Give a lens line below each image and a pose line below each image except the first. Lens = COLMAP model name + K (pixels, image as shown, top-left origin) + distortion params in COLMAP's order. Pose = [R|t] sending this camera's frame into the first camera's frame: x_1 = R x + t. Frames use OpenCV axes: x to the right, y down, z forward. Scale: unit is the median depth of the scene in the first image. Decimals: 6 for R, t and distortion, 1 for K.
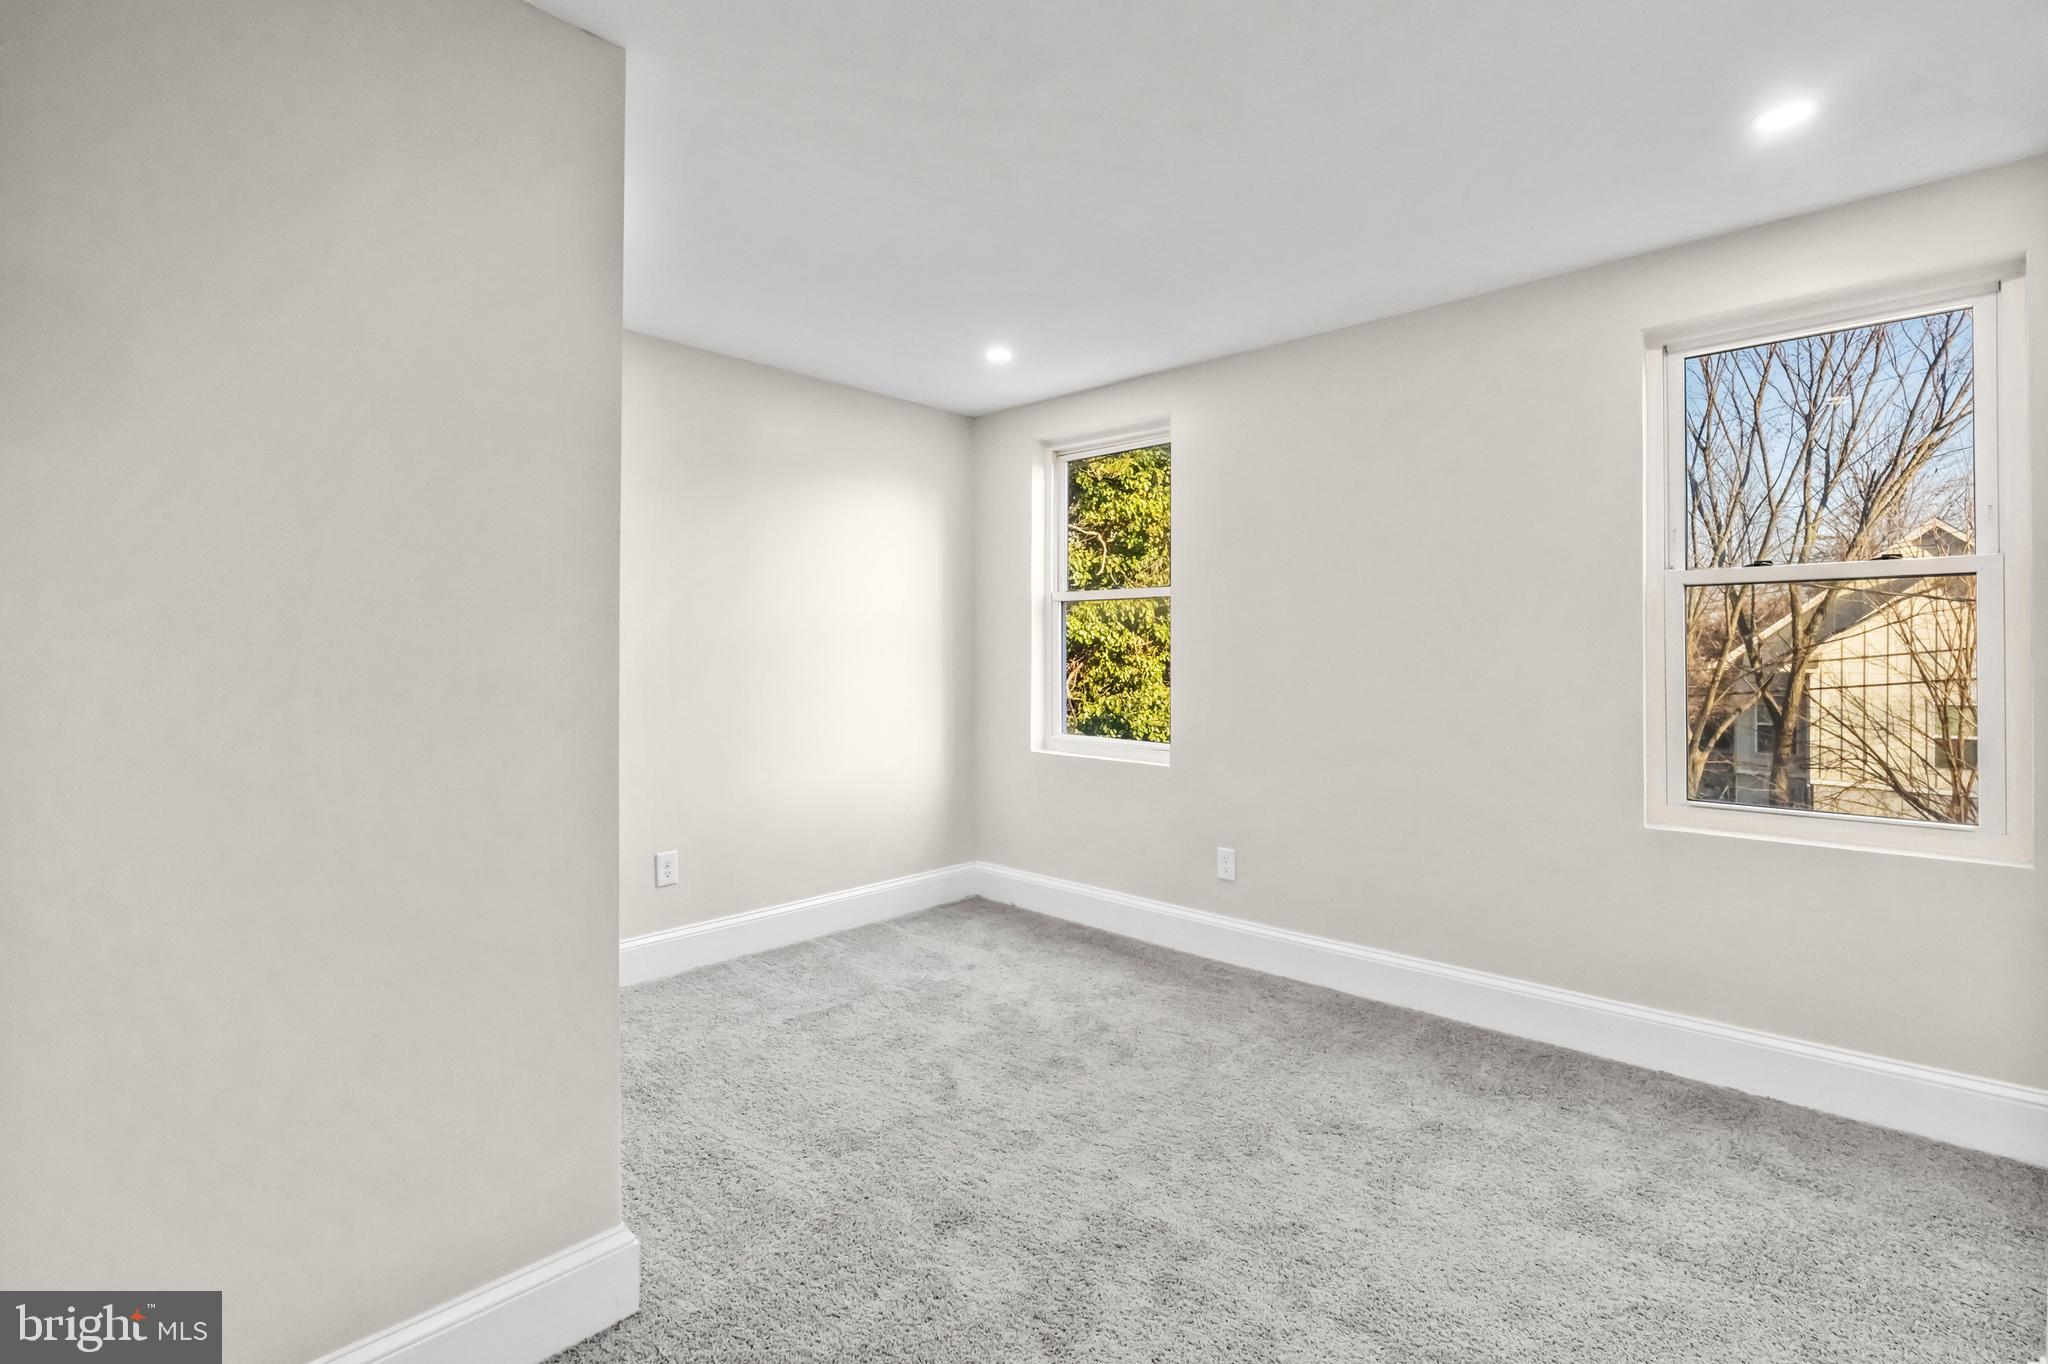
lens RADIAL K [[929.0, 0, 1016.8], [0, 929.0, 632.0], [0, 0, 1]] dist [-0.001972, -0.000320]
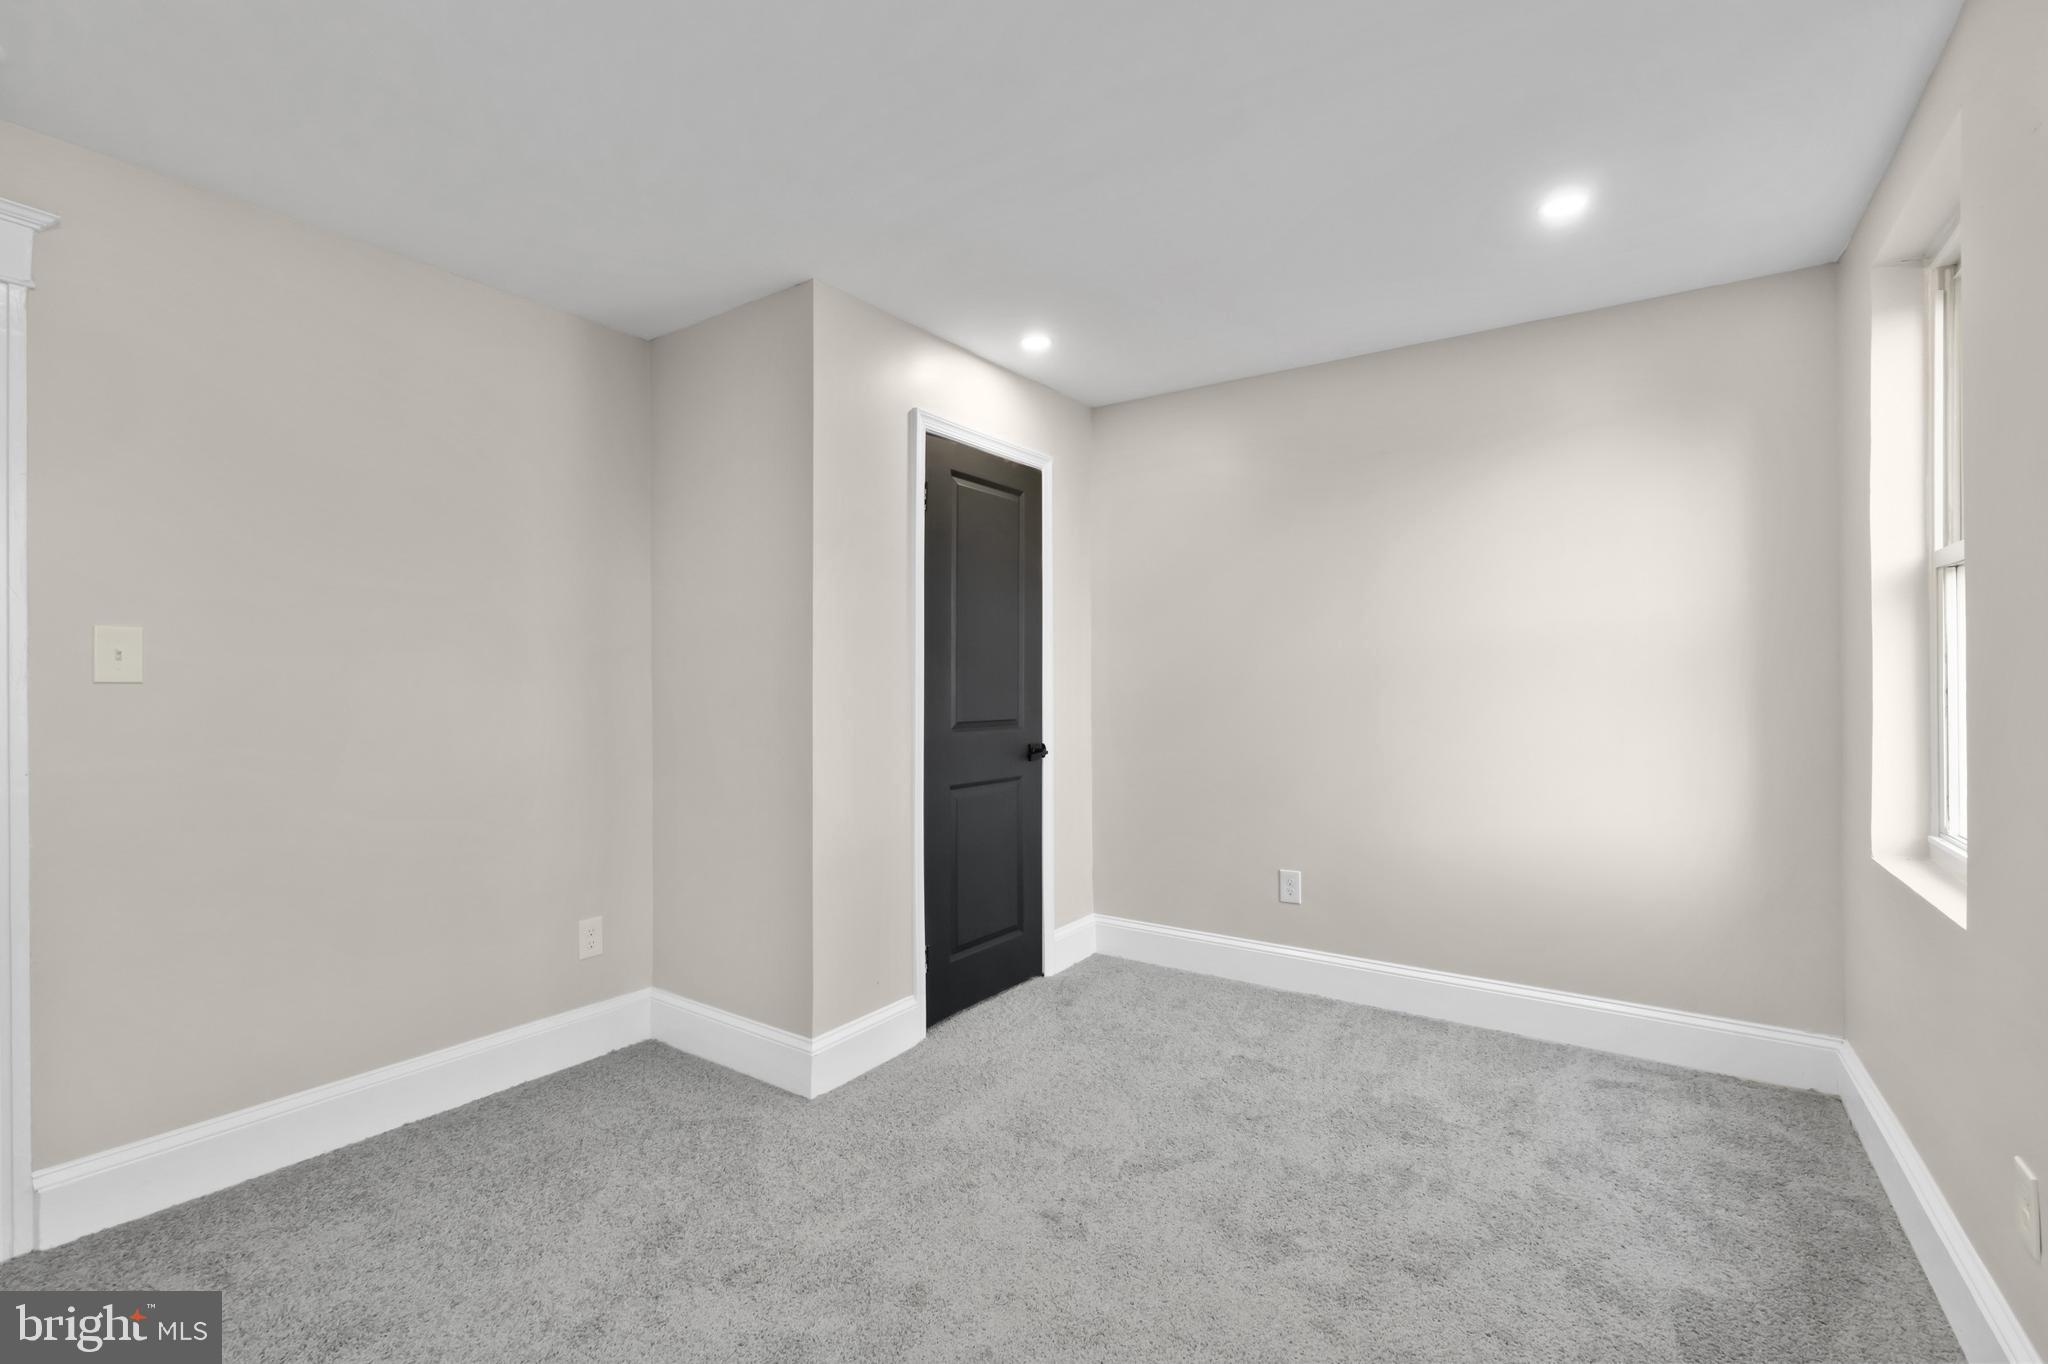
lens RADIAL K [[901.7, 0, 1021.1], [0, 901.7, 686.7], [0, 0, 1]] dist [-0.001749, -0.000122]
pose [[0.150606, -0.001154, -0.988593, 0.579737], [0.022299, 0.999749, 0.002230, 0.028305], [0.988342, -0.022380, 0.150594, 0.589067]]
